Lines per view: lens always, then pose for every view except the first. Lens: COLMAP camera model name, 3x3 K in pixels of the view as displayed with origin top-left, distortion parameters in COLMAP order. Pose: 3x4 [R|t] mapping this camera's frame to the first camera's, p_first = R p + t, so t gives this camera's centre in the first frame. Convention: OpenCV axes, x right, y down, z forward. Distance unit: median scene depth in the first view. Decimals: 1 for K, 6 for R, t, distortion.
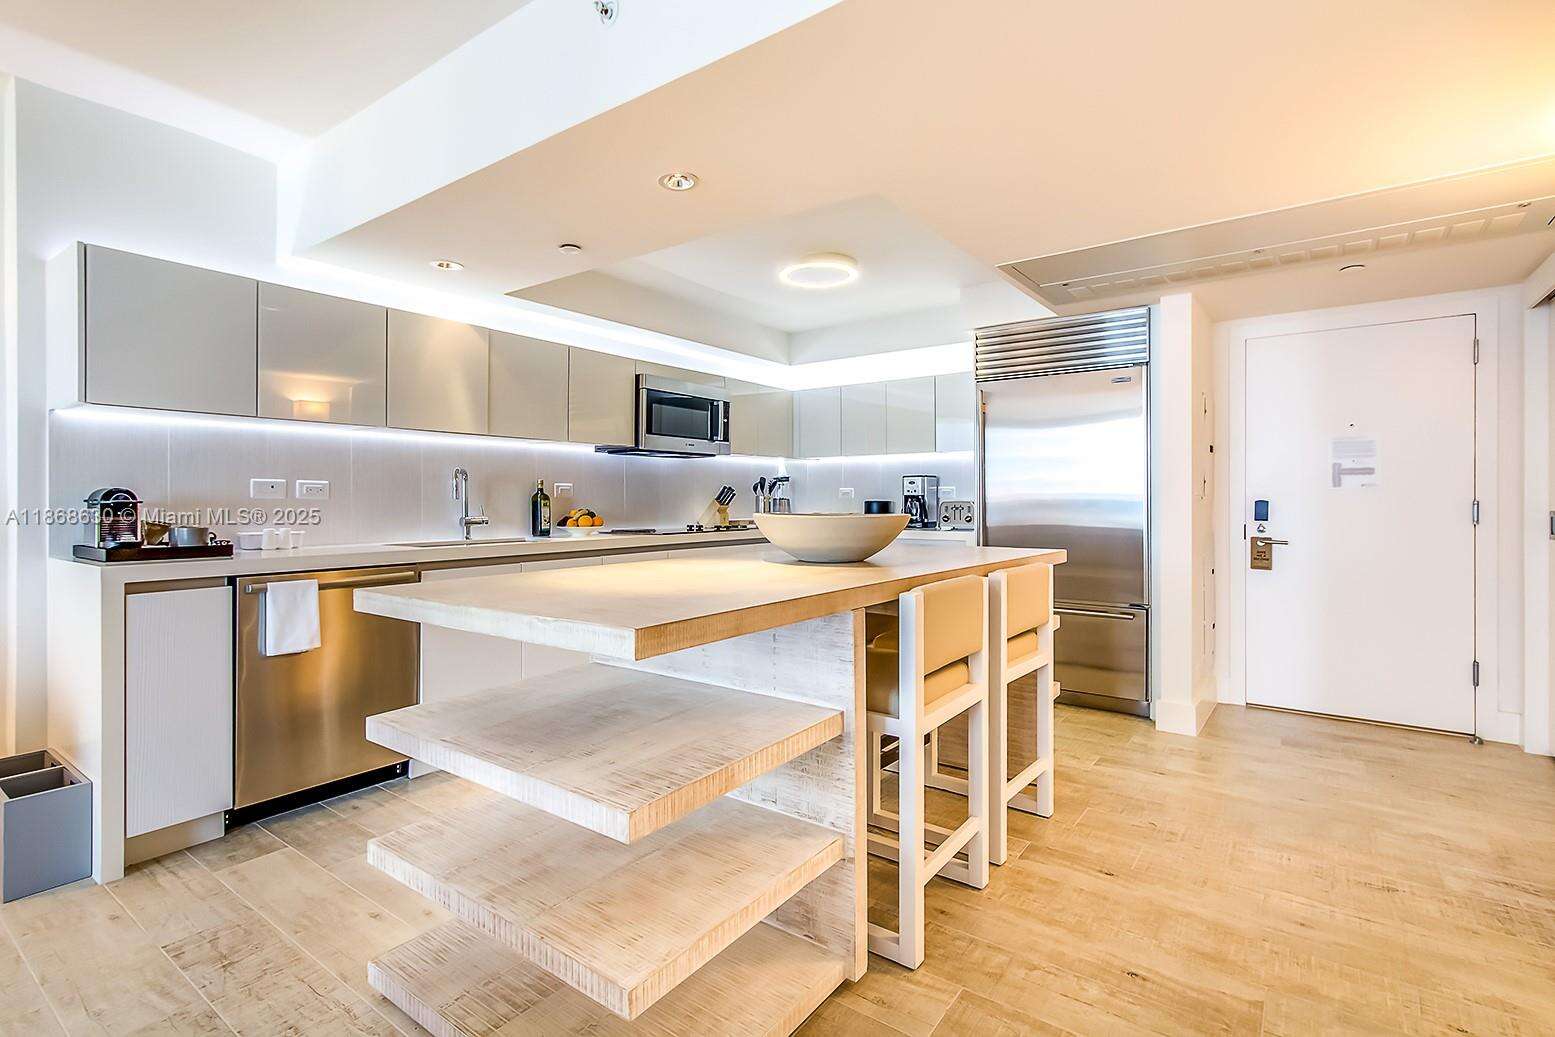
lens RADIAL K [[730.5, 0, 790.1], [0, 730.5, 509.3], [0, 0, 1]] dist [0.000367, 0.000737]
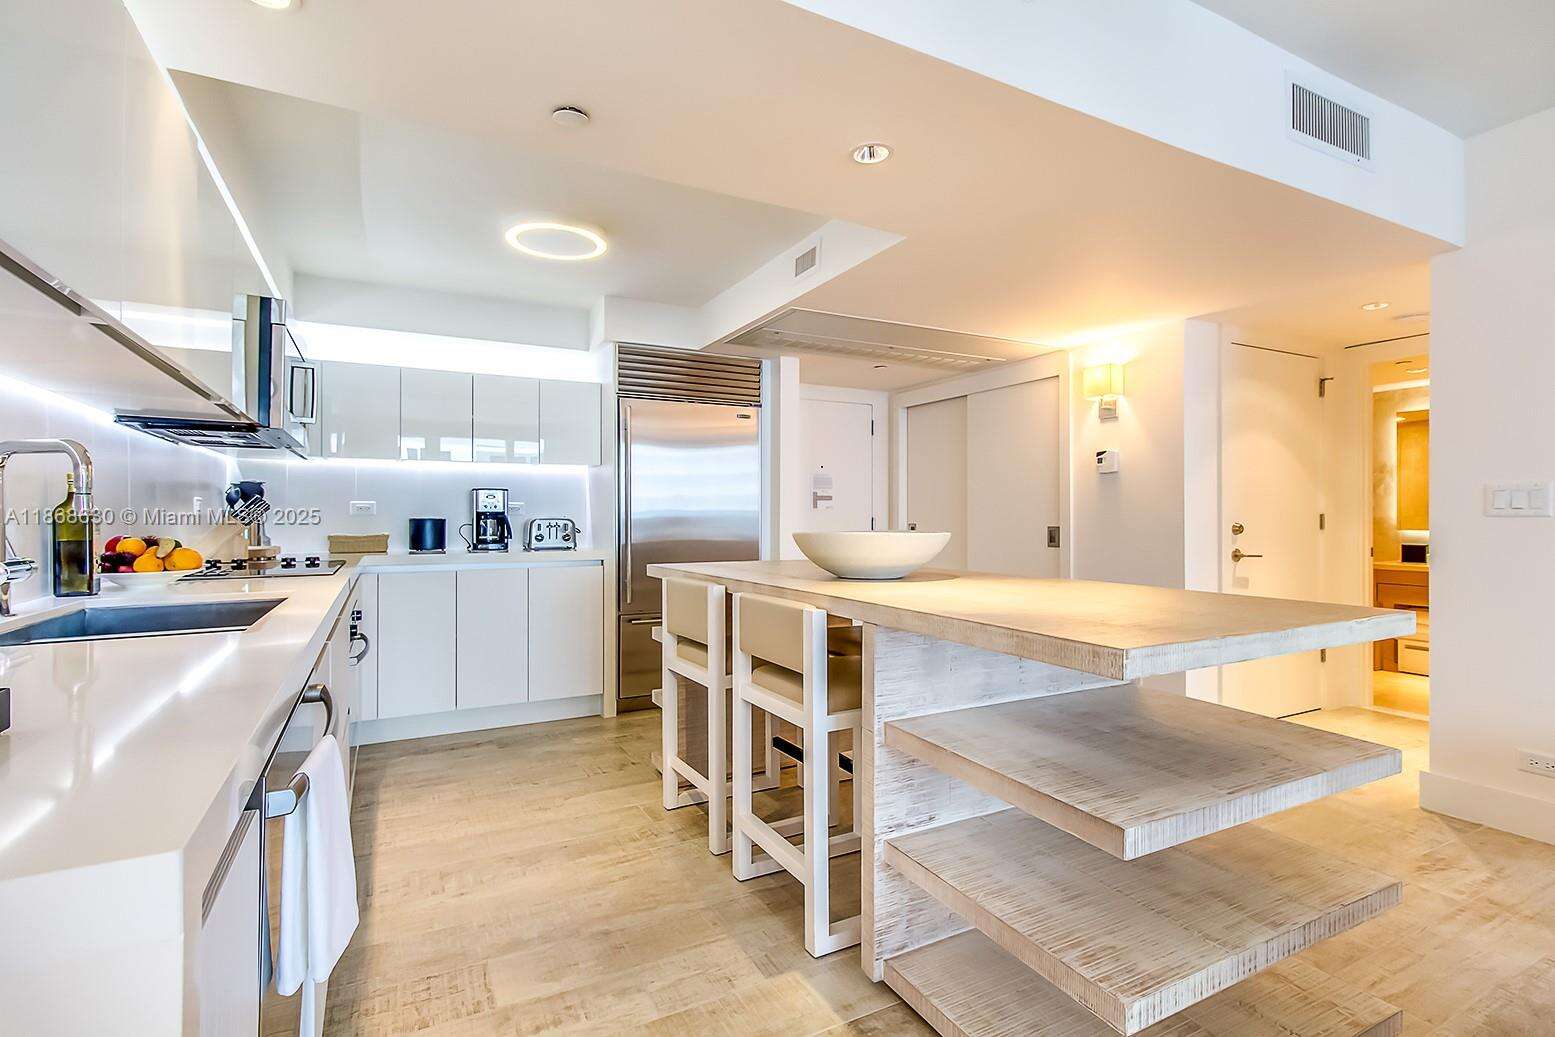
lens RADIAL K [[730.5, 0, 782.2], [0, 730.5, 509.8], [0, 0, 1]] dist [0.000367, 0.000737]
pose [[0.452885, 0.009421, 0.891519, -0.533747], [0.009120, 0.999843, -0.015199, -0.006158], [-0.891522, 0.015014, 0.452728, 0.380709]]
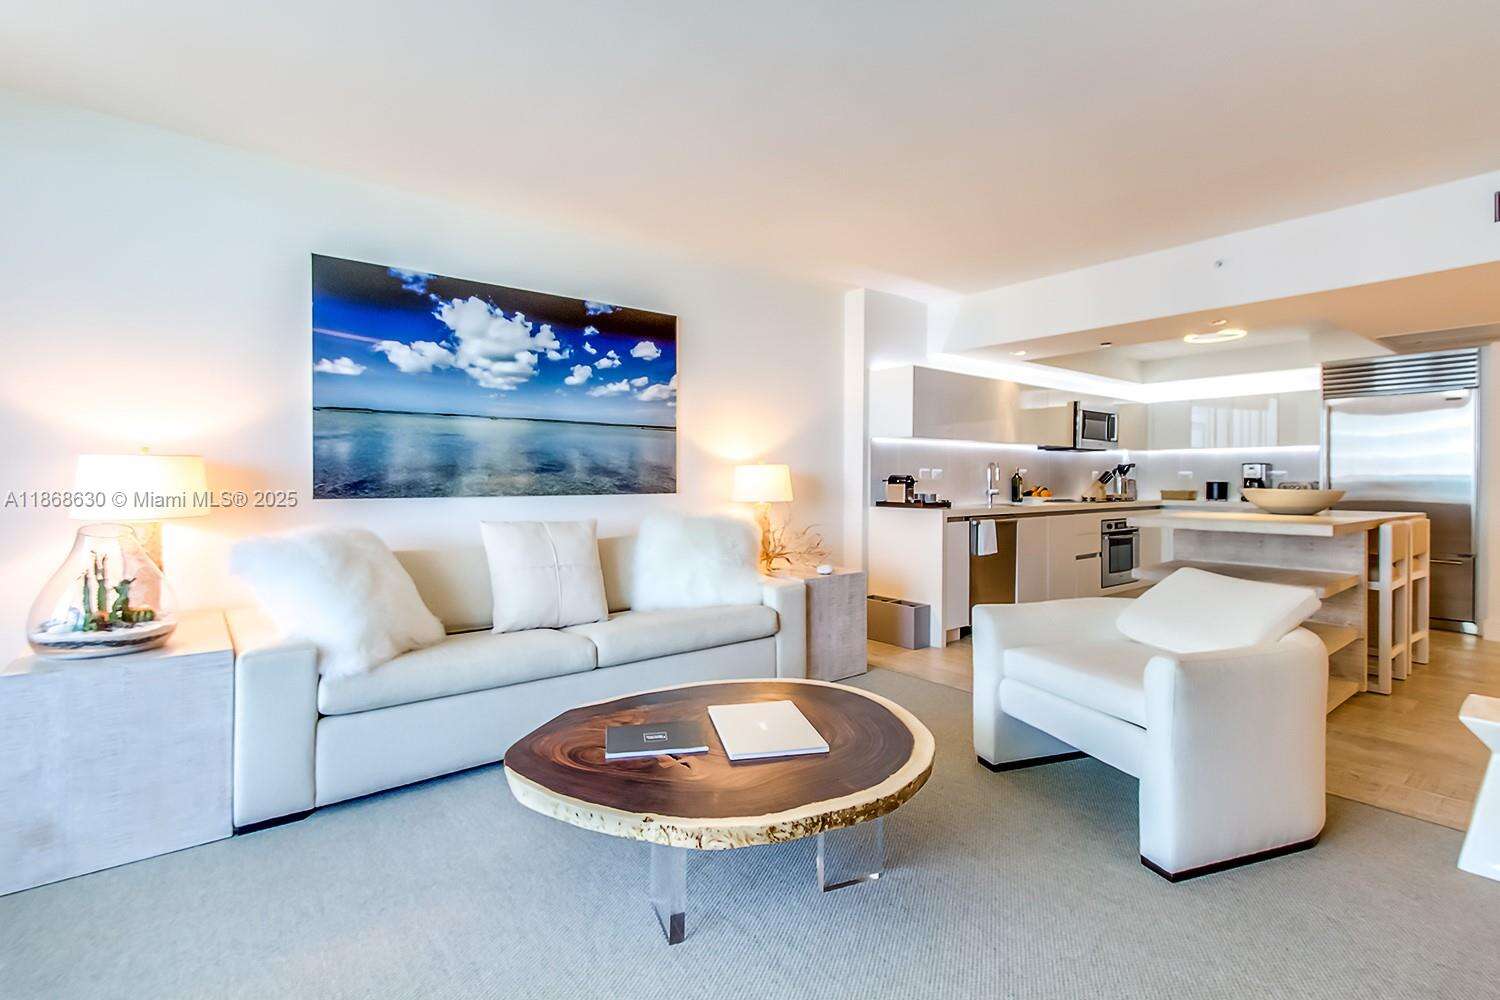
lens RADIAL K [[704.7, 0, 760.8], [0, 704.7, 497.8], [0, 0, 1]] dist [0.000367, 0.000737]
pose [[0.965752, 0.010004, -0.259273, -0.470073], [-0.005742, 0.999836, 0.017192, 0.002449], [0.259403, -0.015115, 0.965651, -0.650521]]
